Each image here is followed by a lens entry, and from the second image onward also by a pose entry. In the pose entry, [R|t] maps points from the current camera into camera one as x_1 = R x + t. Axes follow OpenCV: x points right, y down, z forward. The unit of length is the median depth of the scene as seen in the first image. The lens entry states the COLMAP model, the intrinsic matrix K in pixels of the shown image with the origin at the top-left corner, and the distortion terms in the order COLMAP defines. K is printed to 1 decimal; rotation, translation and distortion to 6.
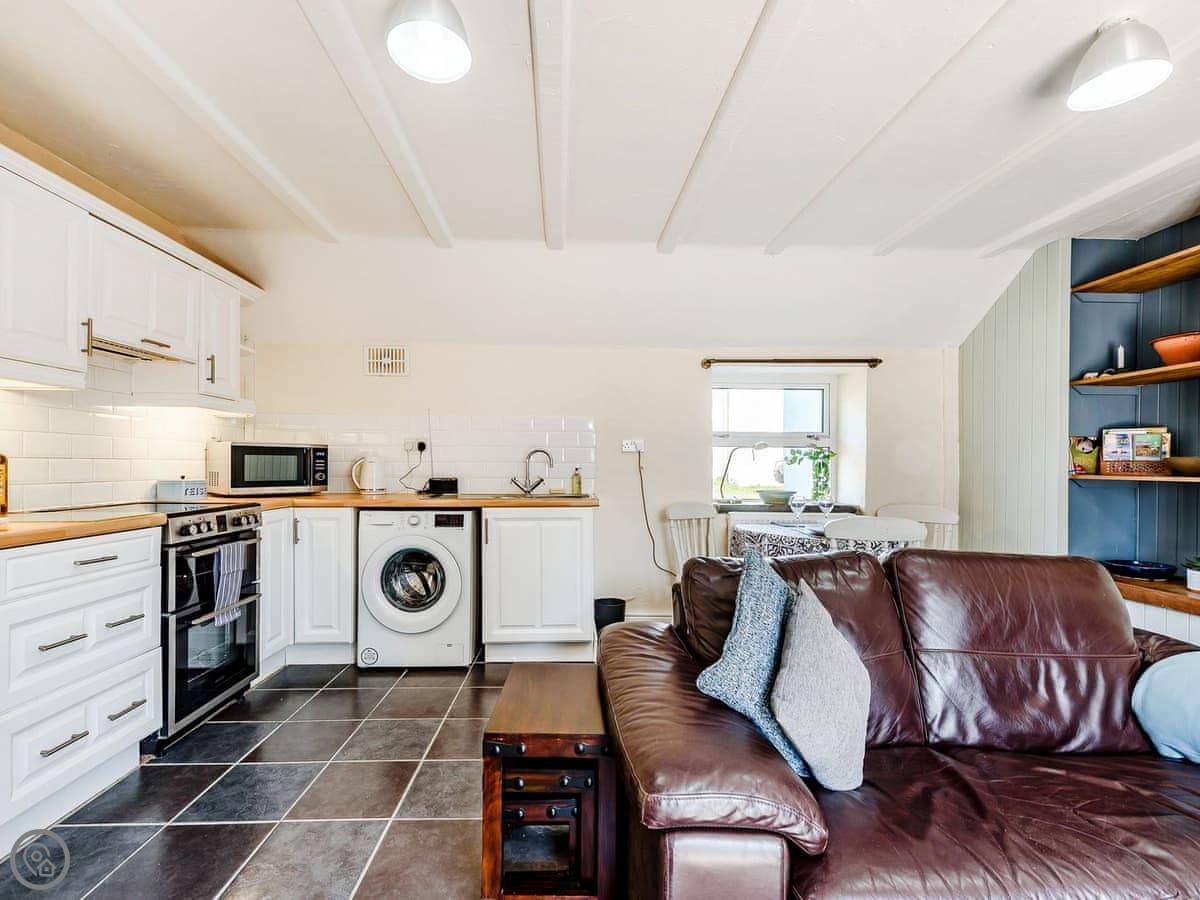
lens RADIAL K [[556.2, 0, 595.3], [0, 556.2, 465.8], [0, 0, 1]] dist [0.013114, -0.000366]
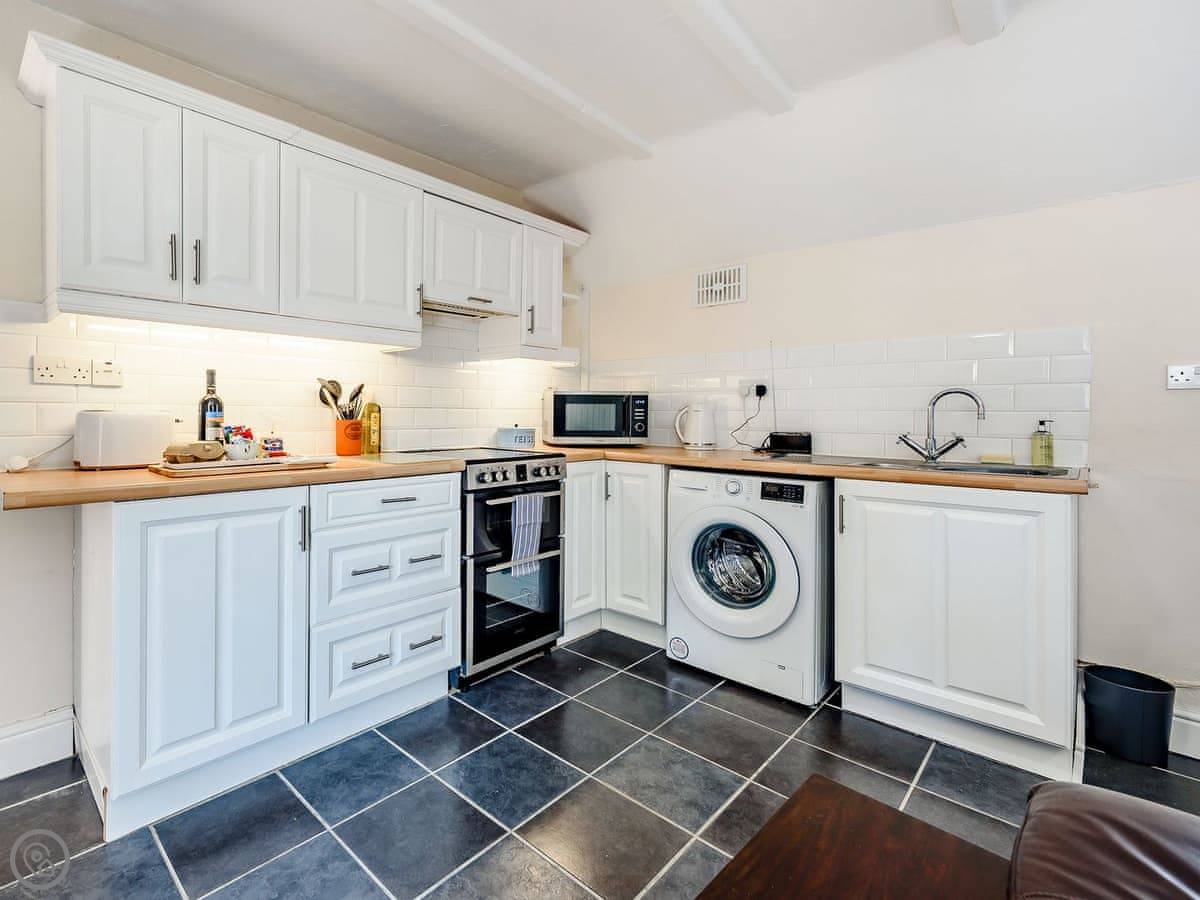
lens RADIAL K [[570.3, 0, 492.7], [0, 570.3, 417.3], [0, 0, 1]] dist [0.015715, -0.006450]
pose [[0.664539, 0.004755, -0.747239, 0.039458], [-0.004190, 0.999988, 0.002638, 0.002080], [0.747242, 0.001378, 0.664550, 0.238075]]
